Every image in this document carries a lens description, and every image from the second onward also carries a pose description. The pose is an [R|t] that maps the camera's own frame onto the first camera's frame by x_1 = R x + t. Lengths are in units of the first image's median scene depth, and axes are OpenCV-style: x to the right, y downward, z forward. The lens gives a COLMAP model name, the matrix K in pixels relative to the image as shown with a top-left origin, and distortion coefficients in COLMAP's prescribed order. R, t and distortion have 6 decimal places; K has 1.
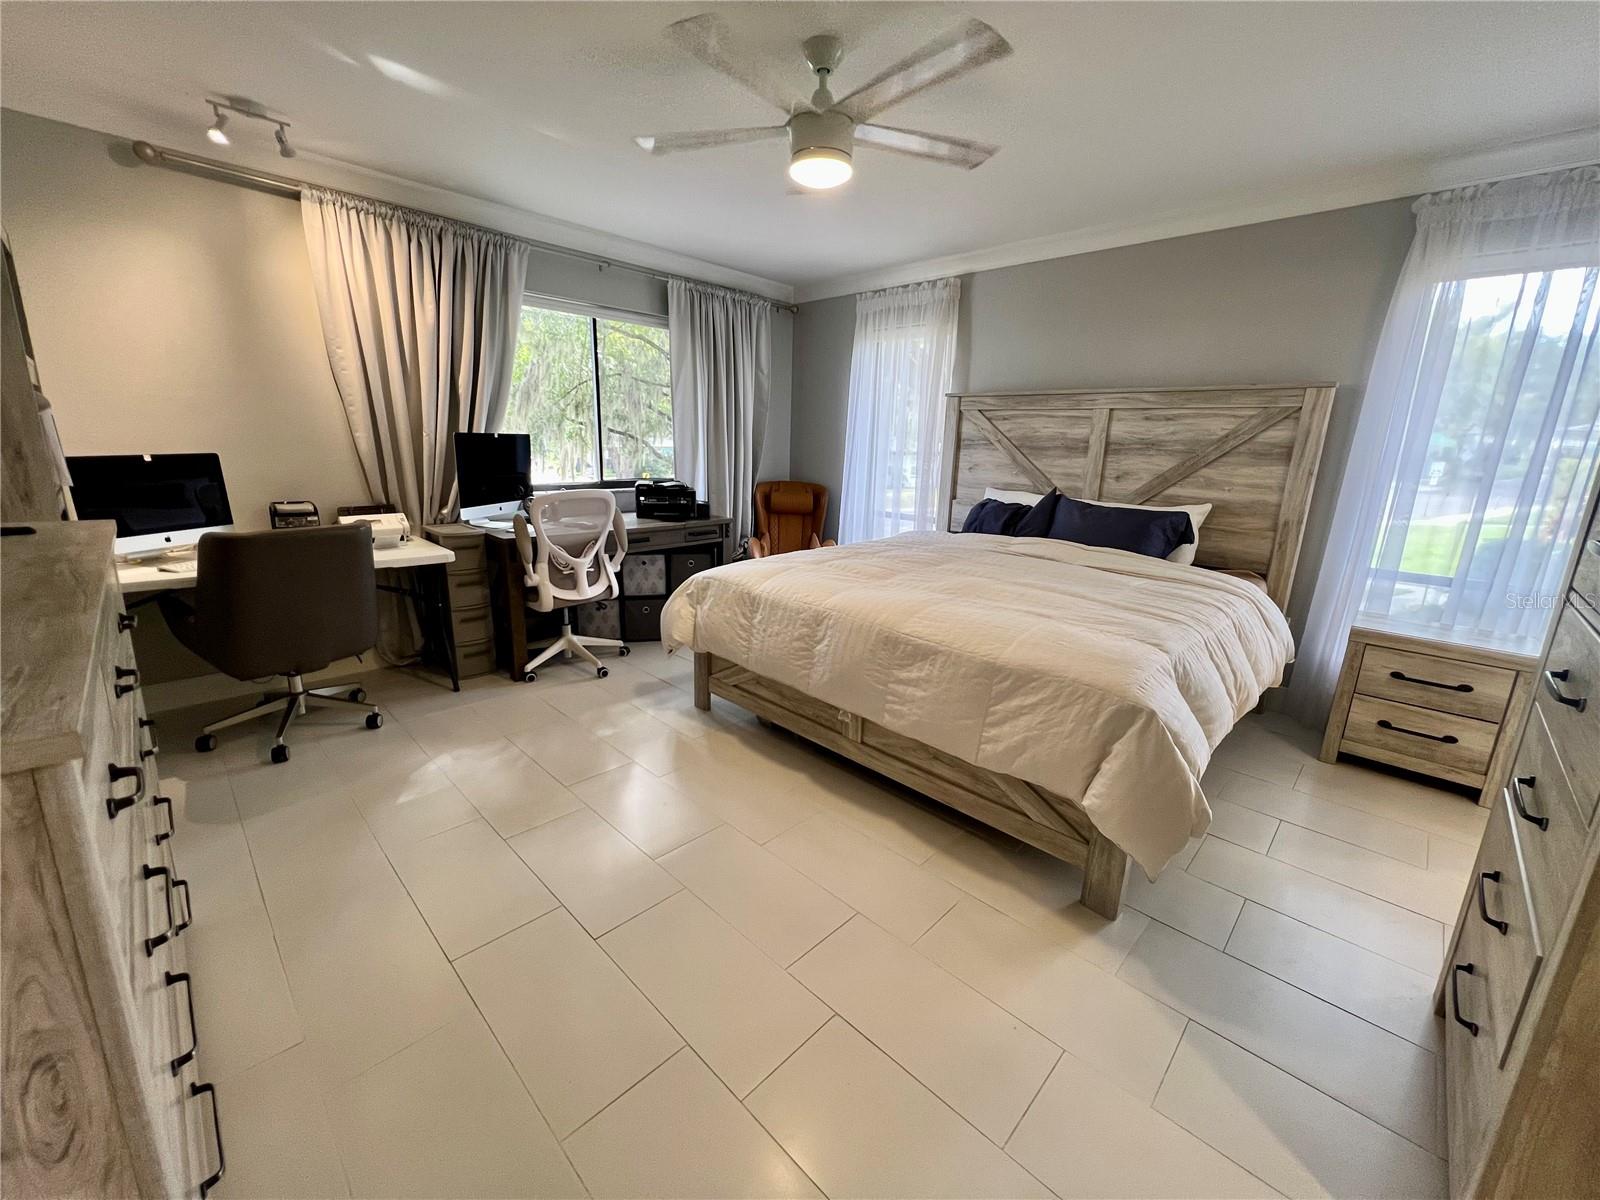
lens RADIAL K [[641.9, 0, 800.0], [0, 641.9, 600.0], [0, 0, 1]] dist [0.000937, 0.000152]
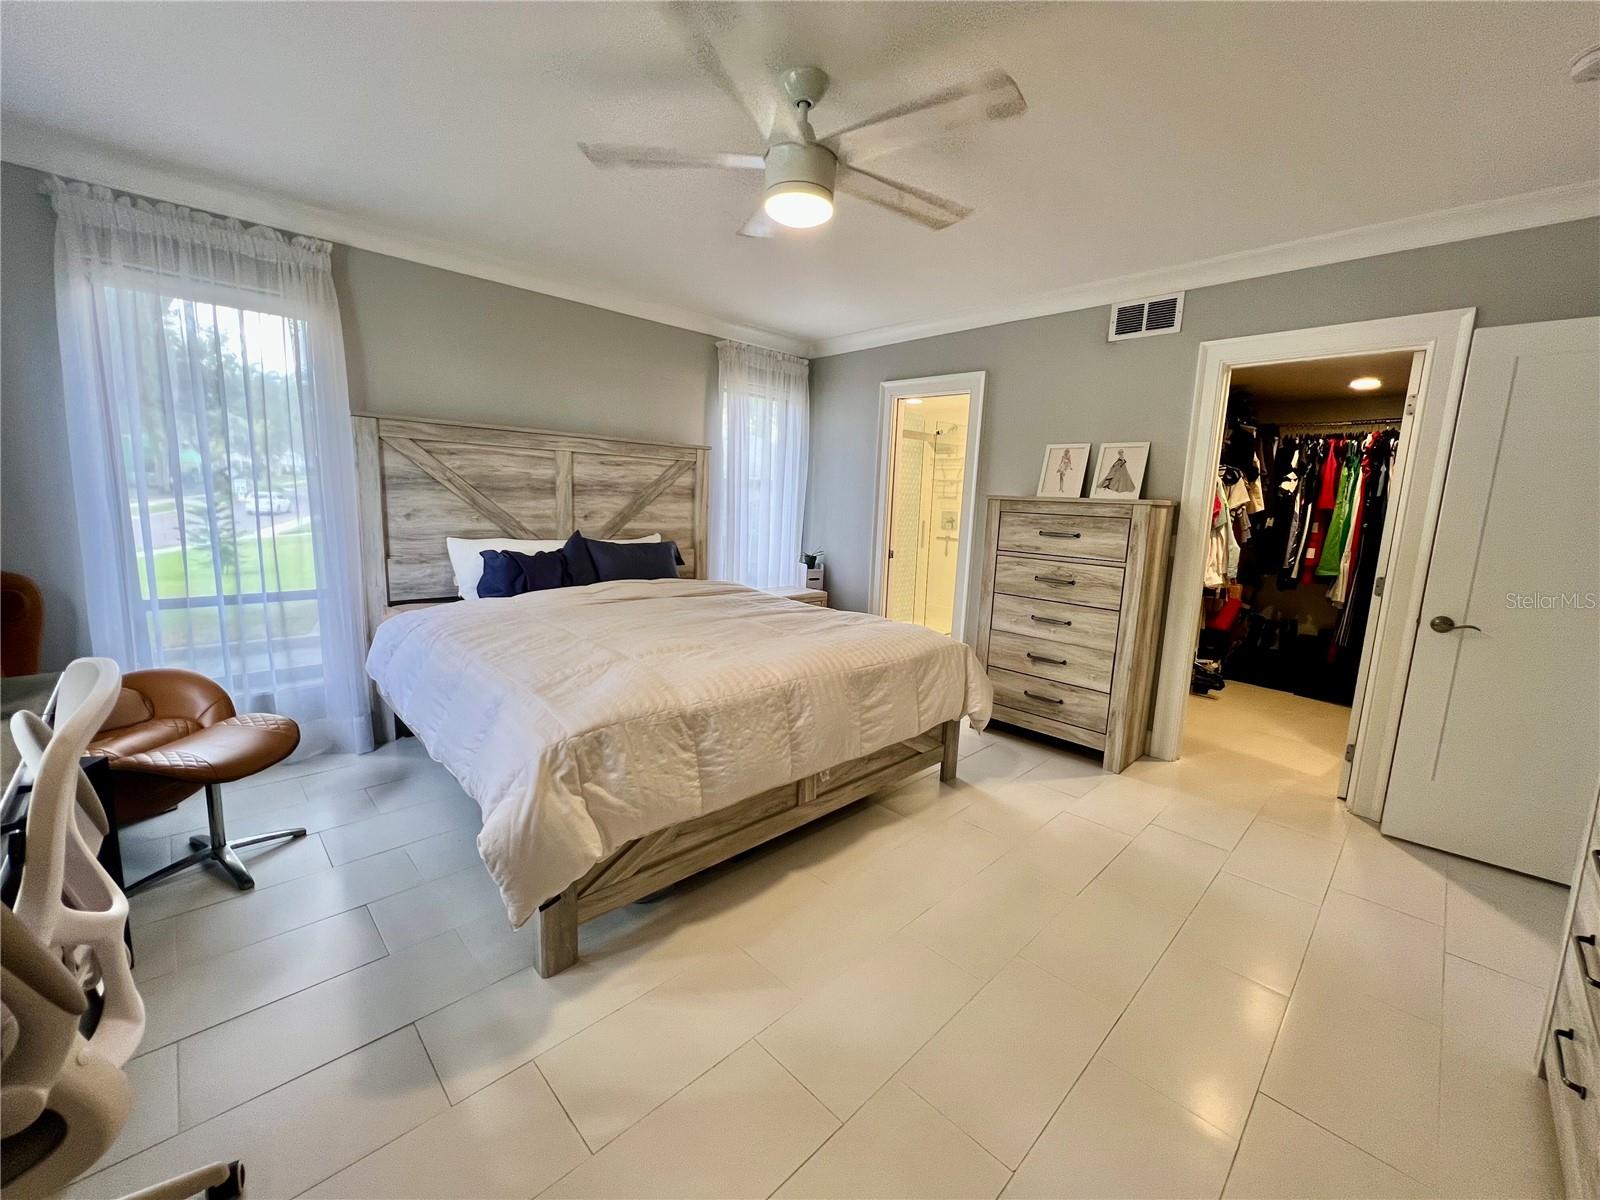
lens RADIAL K [[641.9, 0, 800.0], [0, 641.9, 600.0], [0, 0, 1]] dist [0.000937, 0.000152]
pose [[0.019957, -0.187466, 0.982068, -0.585013], [0.207871, 0.961577, 0.179330, -0.180972], [-0.977953, 0.200565, 0.058159, 0.641223]]
